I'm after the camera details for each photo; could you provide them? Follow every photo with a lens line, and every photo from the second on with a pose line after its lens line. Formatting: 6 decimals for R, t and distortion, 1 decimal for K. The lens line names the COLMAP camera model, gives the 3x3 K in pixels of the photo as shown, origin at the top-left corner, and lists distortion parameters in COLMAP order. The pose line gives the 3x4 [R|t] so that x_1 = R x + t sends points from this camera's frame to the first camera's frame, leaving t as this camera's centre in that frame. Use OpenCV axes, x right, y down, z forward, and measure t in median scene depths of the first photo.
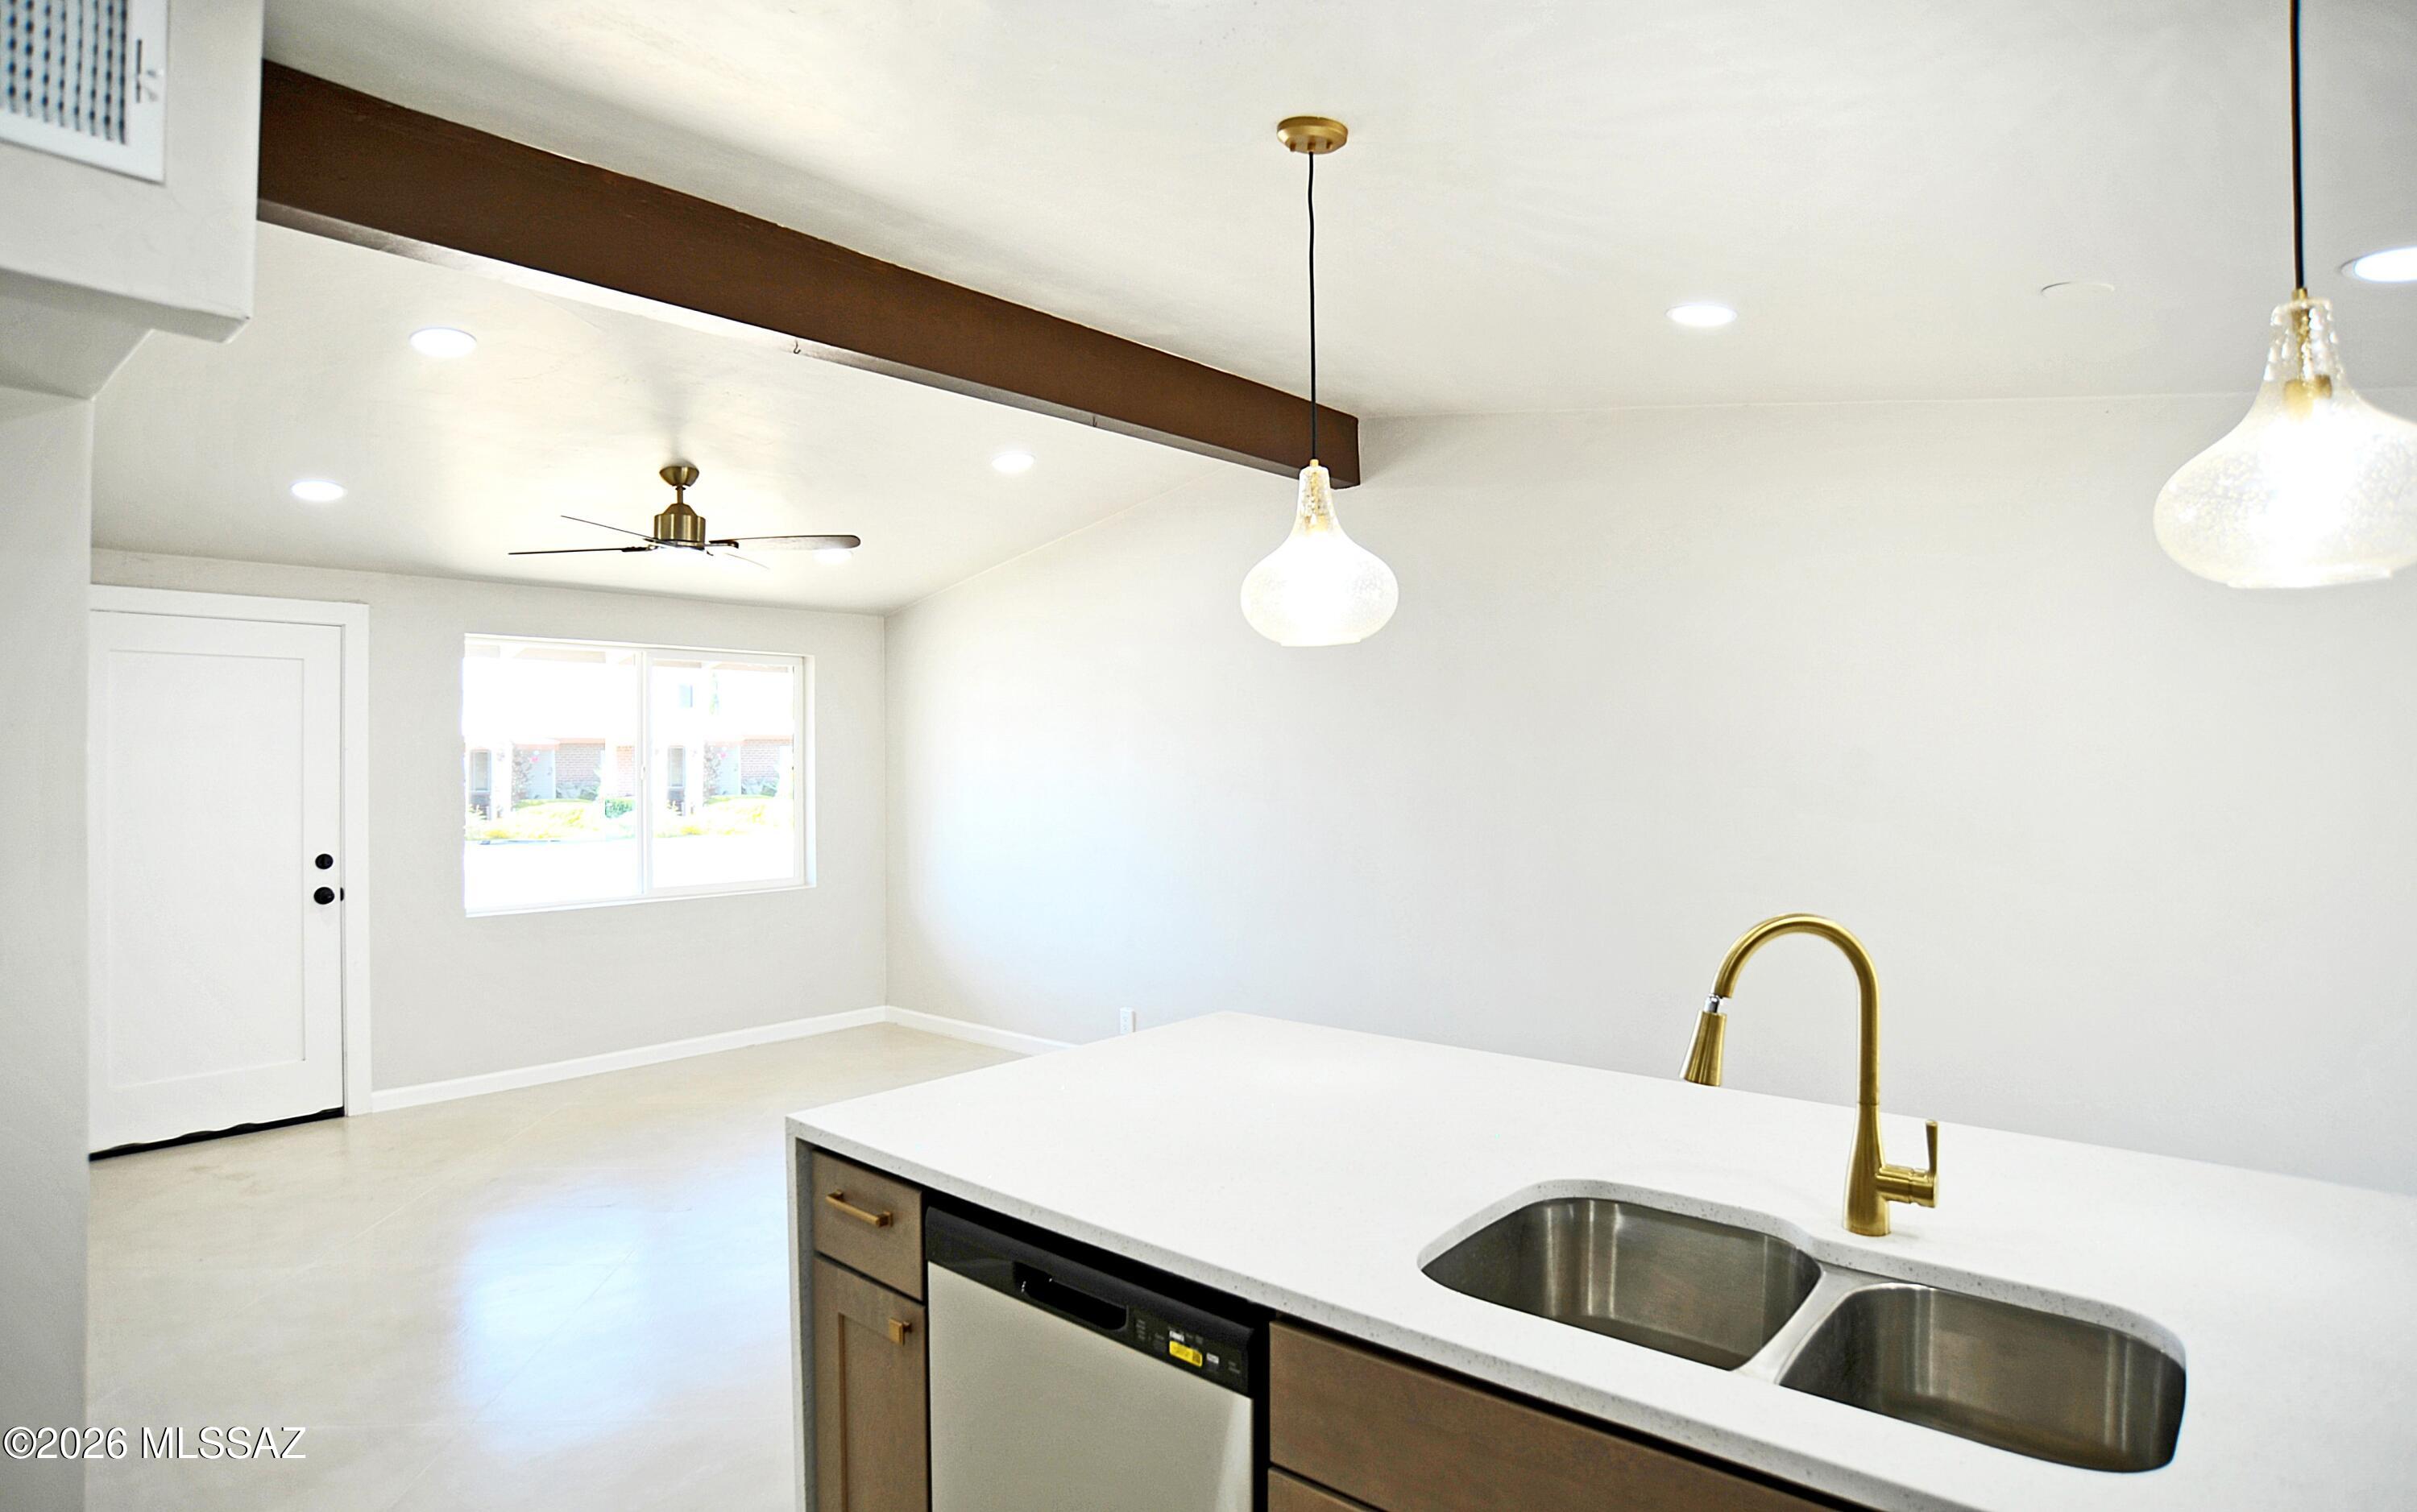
lens RADIAL K [[1265.1, 0, 1154.3], [0, 1265.1, 755.0], [0, 0, 1]] dist [-0.000924, -0.000041]
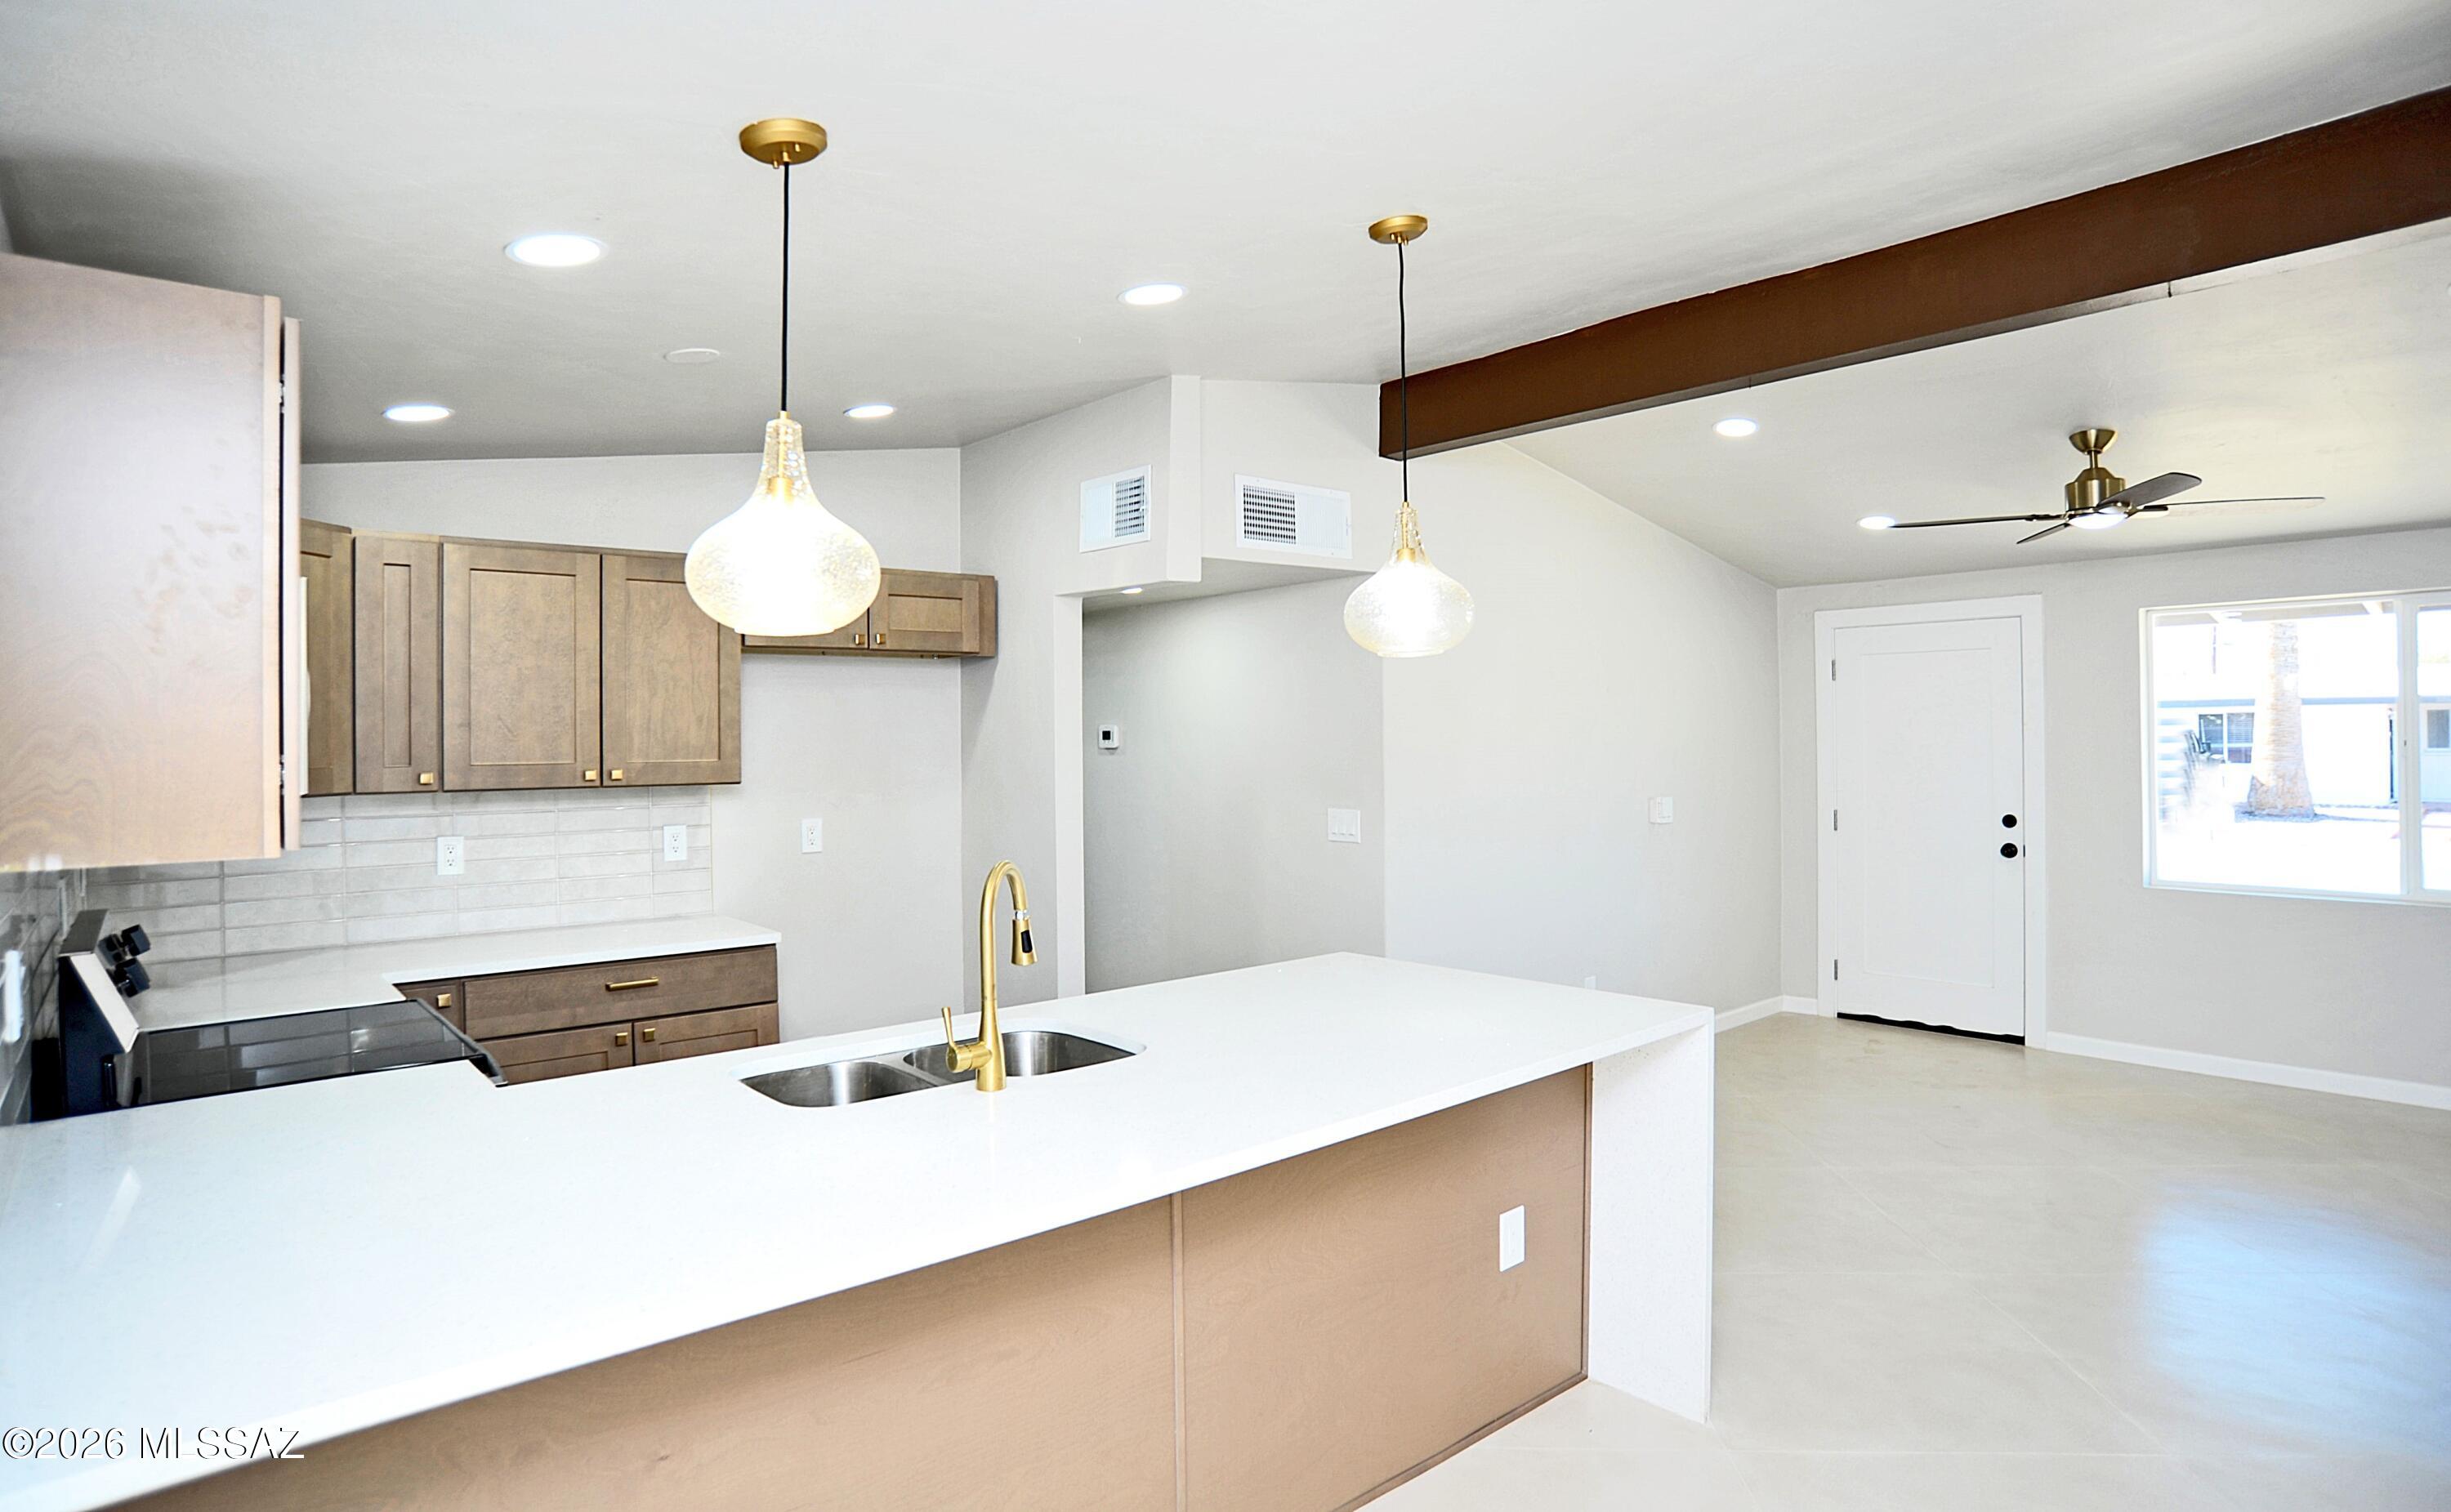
lens RADIAL K [[1303.0, 0, 1212.6], [0, 1303.0, 732.8], [0, 0, 1]] dist [-0.076304, 0.000510]
pose [[-0.079360, -0.001103, -0.996845, 0.553833], [0.002357, 0.999996, -0.001294, 0.003099], [0.996843, -0.002452, -0.079357, 0.360669]]
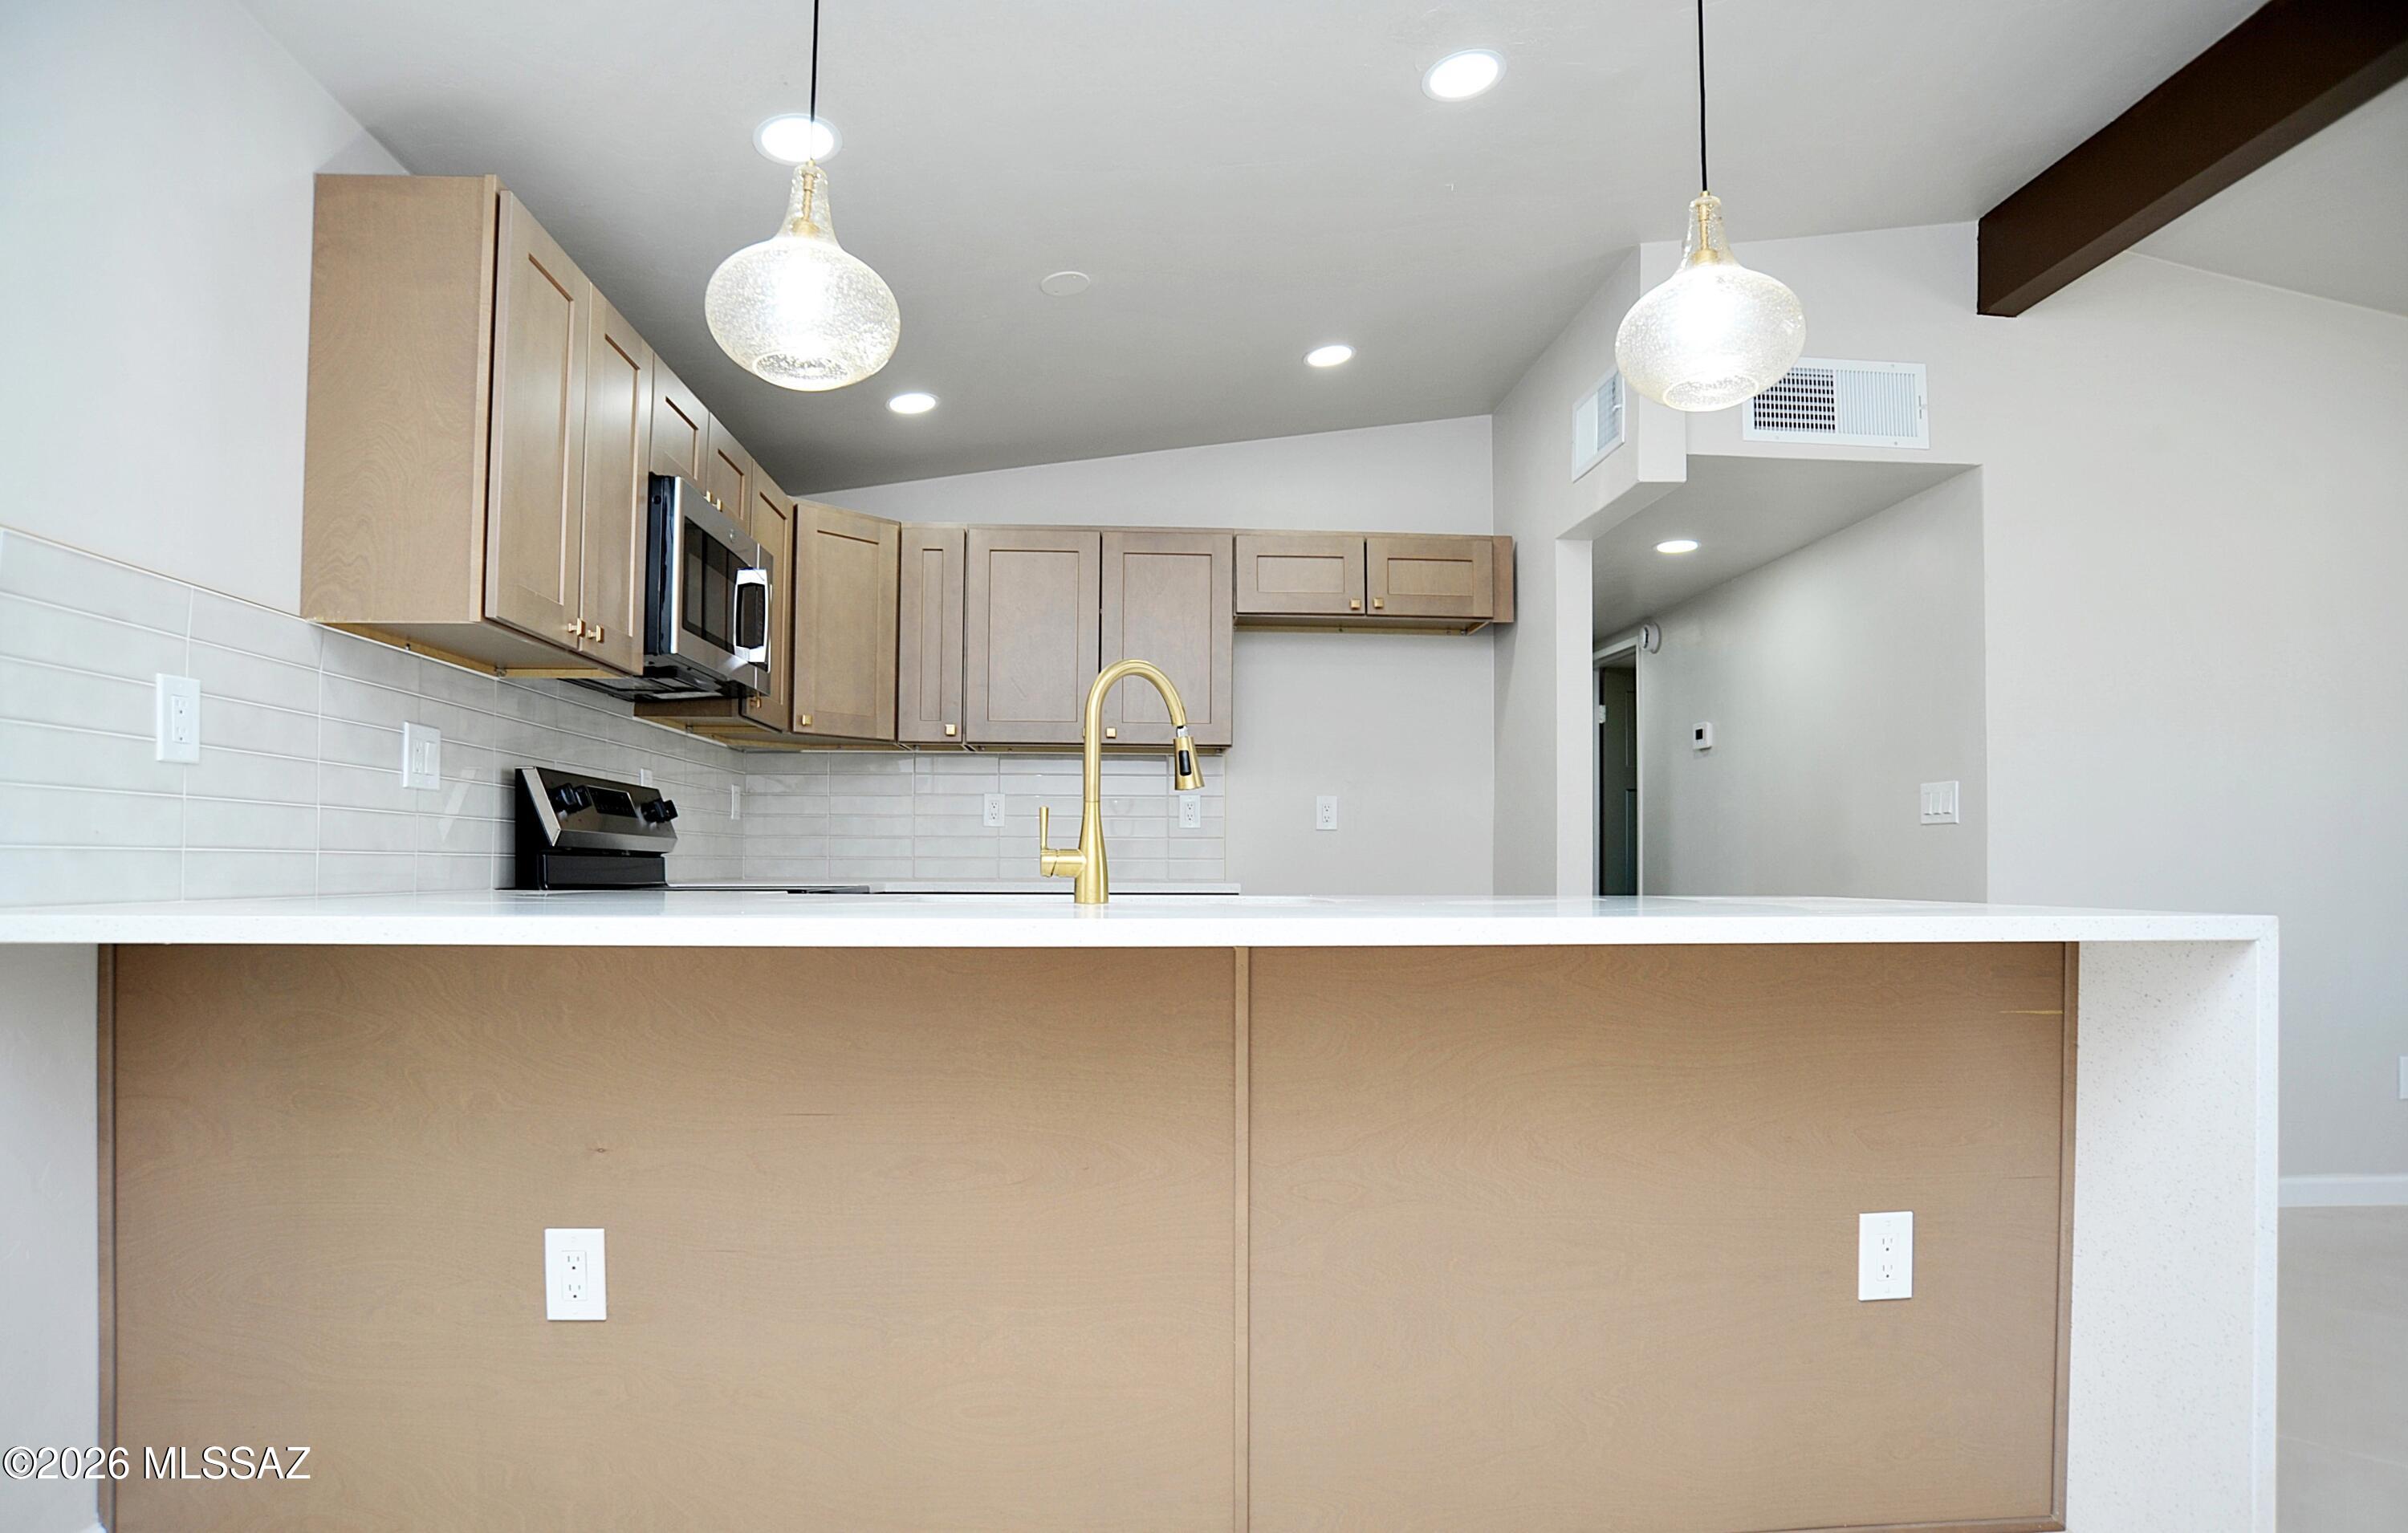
lens RADIAL K [[1256.5, 0, 1195.9], [0, 1256.5, 838.6], [0, 0, 1]] dist [-0.100313, 0.051975]
pose [[-0.658234, -0.018181, -0.752594, 0.390301], [-0.012074, 0.999835, -0.013593, 0.104822], [0.752716, 0.000139, -0.658345, 0.517502]]
